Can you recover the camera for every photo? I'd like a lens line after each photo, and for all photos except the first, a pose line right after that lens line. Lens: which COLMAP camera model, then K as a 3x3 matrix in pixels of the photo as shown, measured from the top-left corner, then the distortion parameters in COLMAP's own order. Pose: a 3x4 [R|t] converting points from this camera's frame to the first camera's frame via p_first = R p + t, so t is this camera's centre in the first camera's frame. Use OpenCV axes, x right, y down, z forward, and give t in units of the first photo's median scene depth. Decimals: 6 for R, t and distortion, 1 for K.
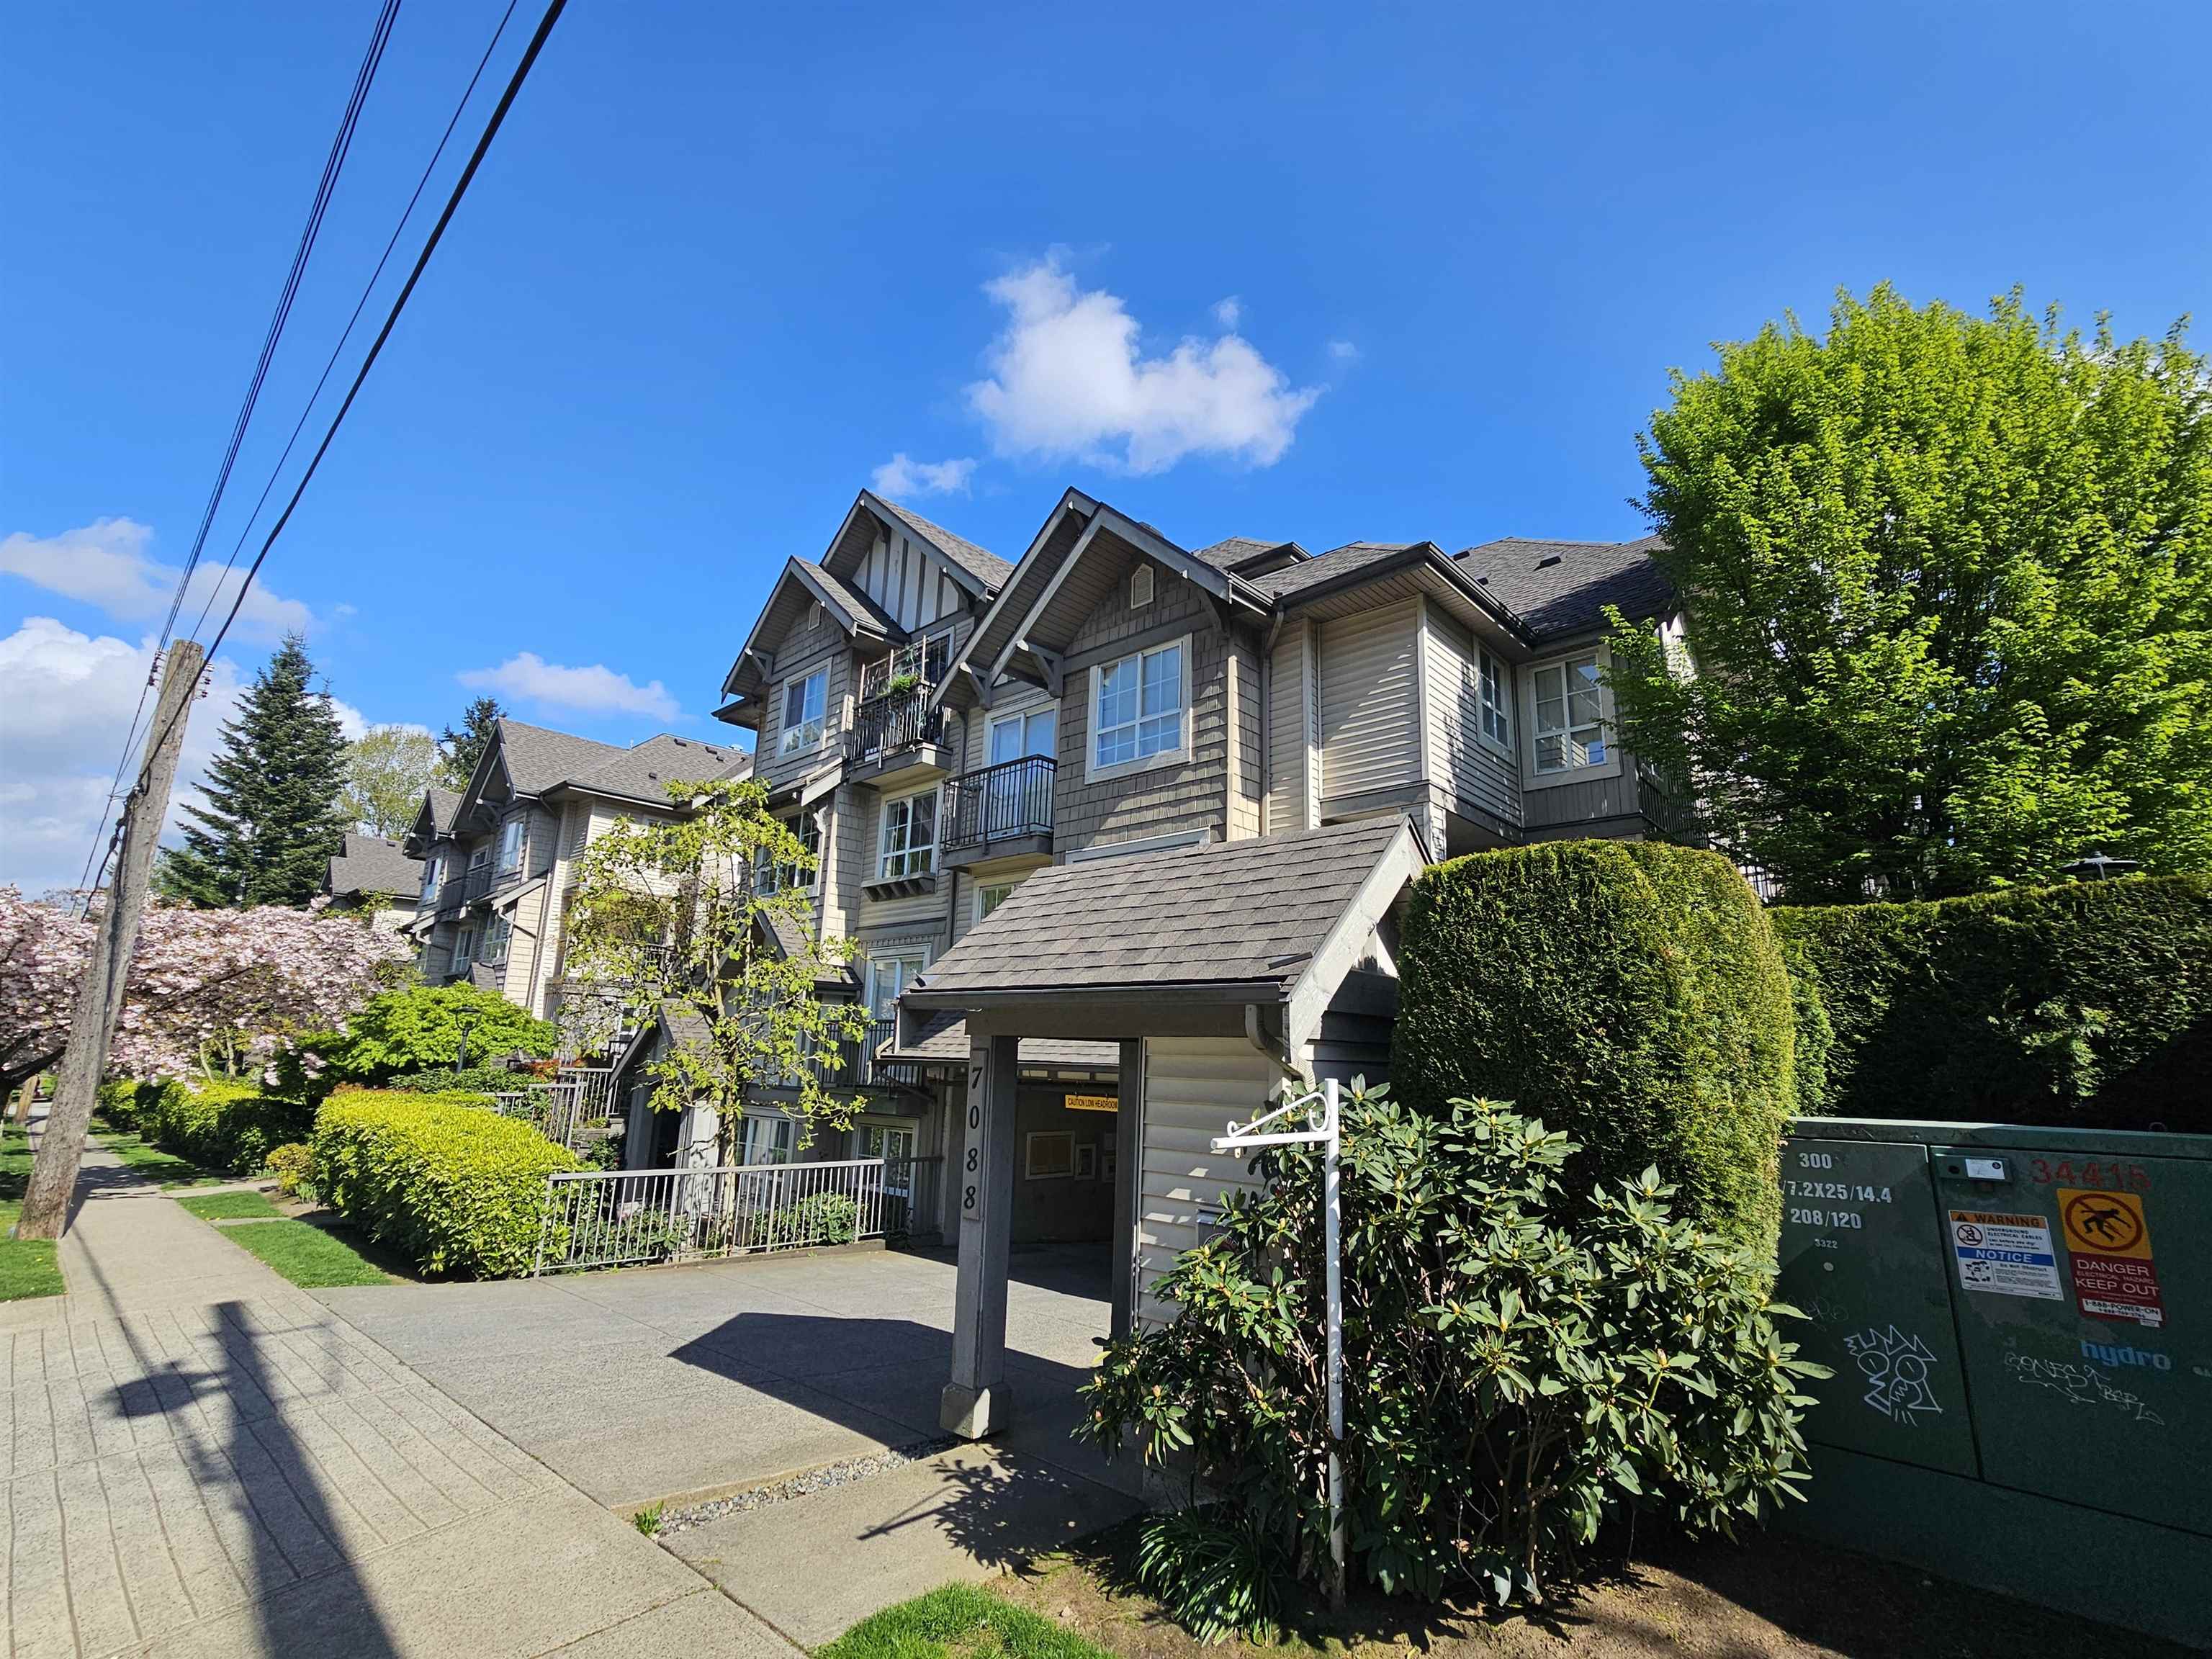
lens RADIAL K [[906.5, 0, 1117.1], [0, 906.5, 840.3], [0, 0, 1]] dist [-0.002309, 0.000570]
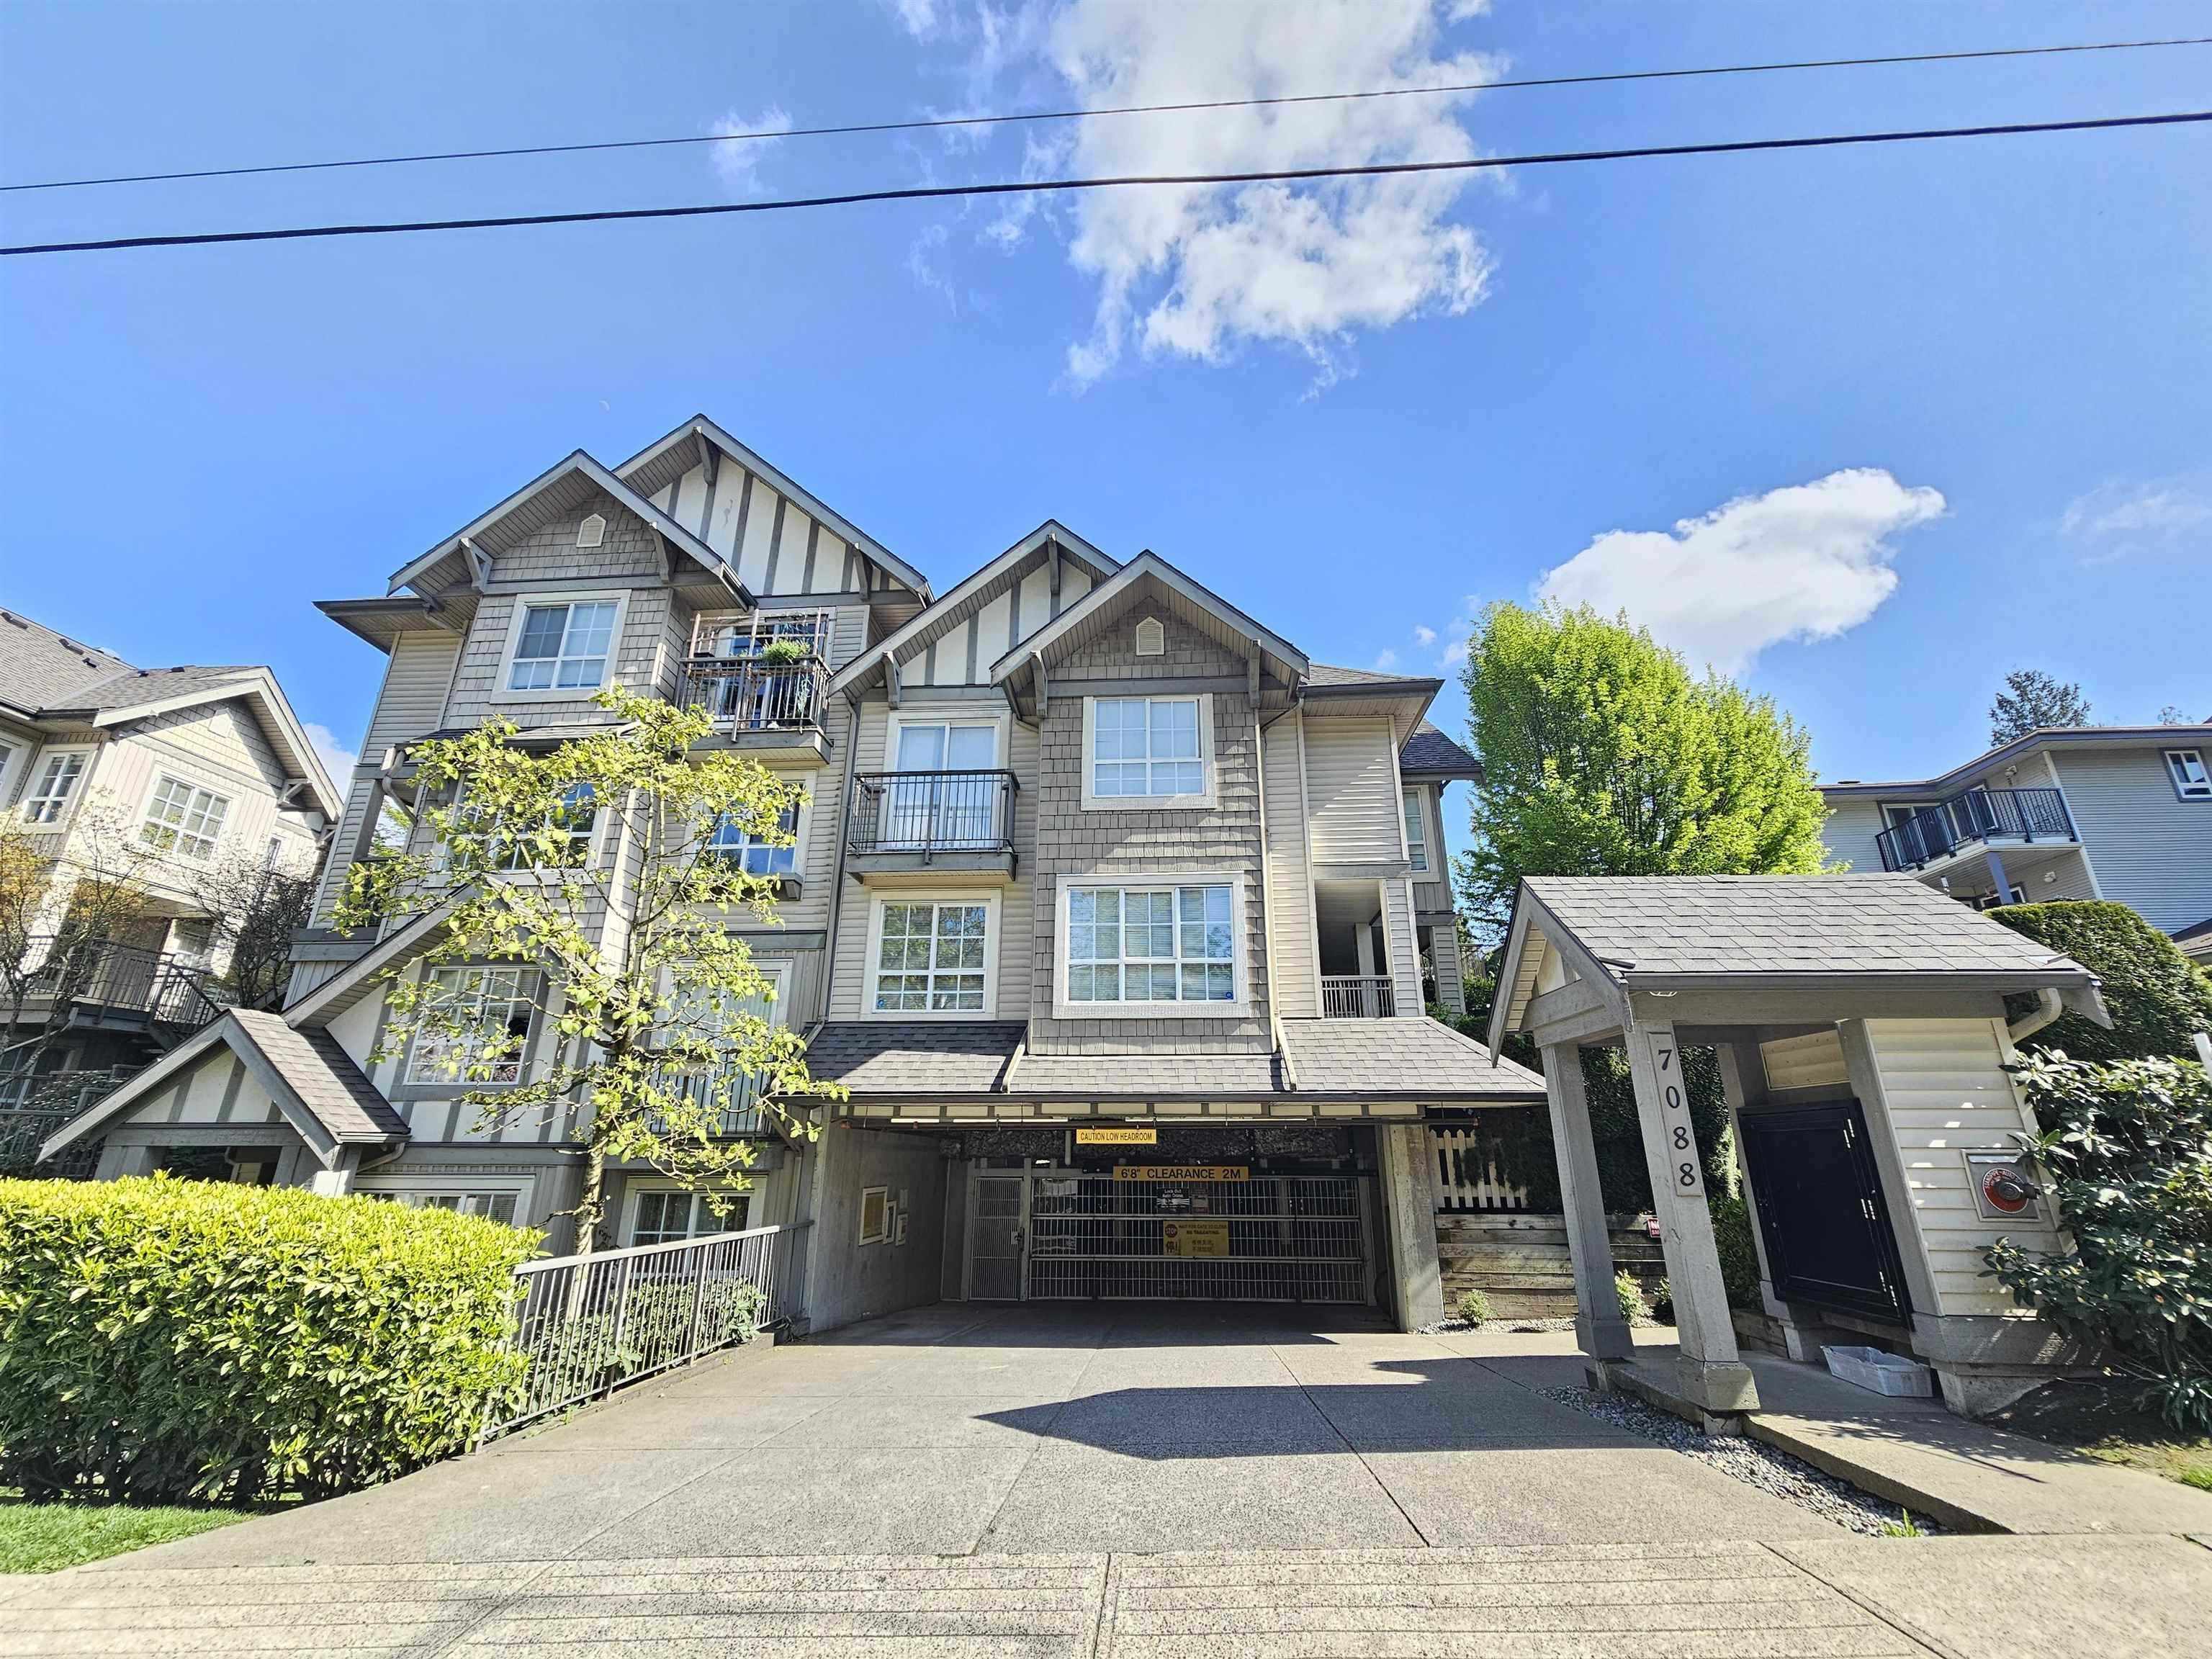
lens RADIAL K [[870.5, 0, 1095.7], [0, 870.5, 837.9], [0, 0, 1]] dist [0.013479, 0.000279]
pose [[0.806706, 0.171203, 0.565610, -0.601762], [-0.119333, 0.984592, -0.127824, 0.094962], [-0.578778, 0.035621, 0.814707, 0.233274]]
